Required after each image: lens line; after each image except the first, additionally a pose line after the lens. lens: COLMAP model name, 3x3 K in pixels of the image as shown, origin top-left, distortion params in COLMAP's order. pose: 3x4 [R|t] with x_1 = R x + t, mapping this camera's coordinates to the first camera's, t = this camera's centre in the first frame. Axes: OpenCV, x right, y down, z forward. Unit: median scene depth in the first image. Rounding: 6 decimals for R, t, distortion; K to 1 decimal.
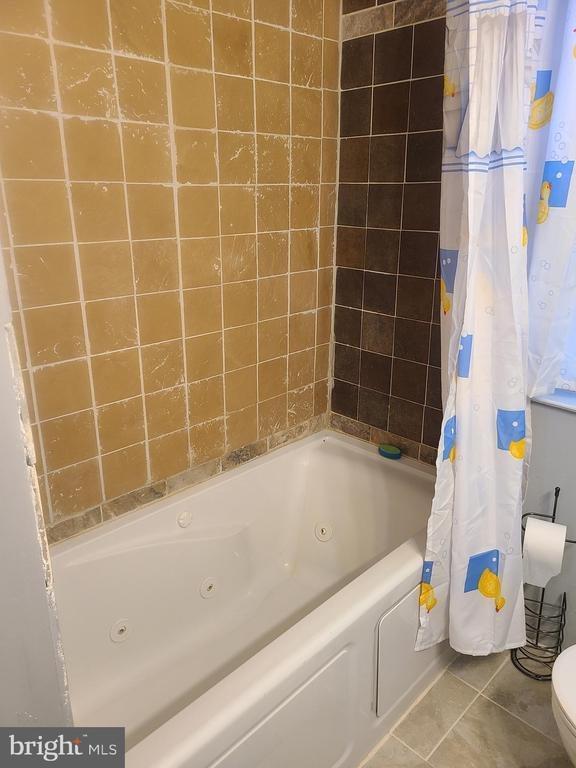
lens RADIAL K [[576.9, 0, 288.5], [0, 576.9, 383.9], [0, 0, 1]] dist [0.013072, -0.005545]
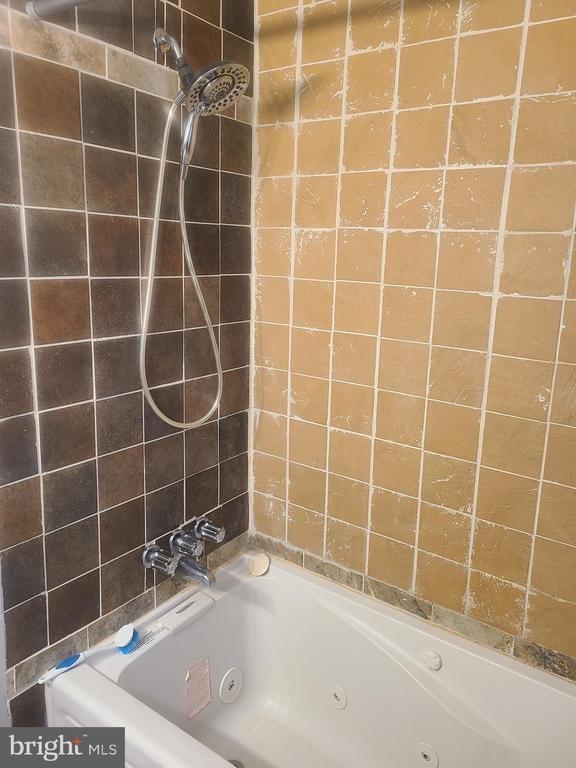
lens RADIAL K [[576.9, 0, 287.6], [0, 576.9, 380.8], [0, 0, 1]] dist [0.013072, -0.005545]
pose [[0.137348, 0.216233, -0.966633, 0.652112], [-0.352049, 0.922820, 0.156410, -0.256051], [0.925849, 0.318820, 0.202872, 0.585269]]
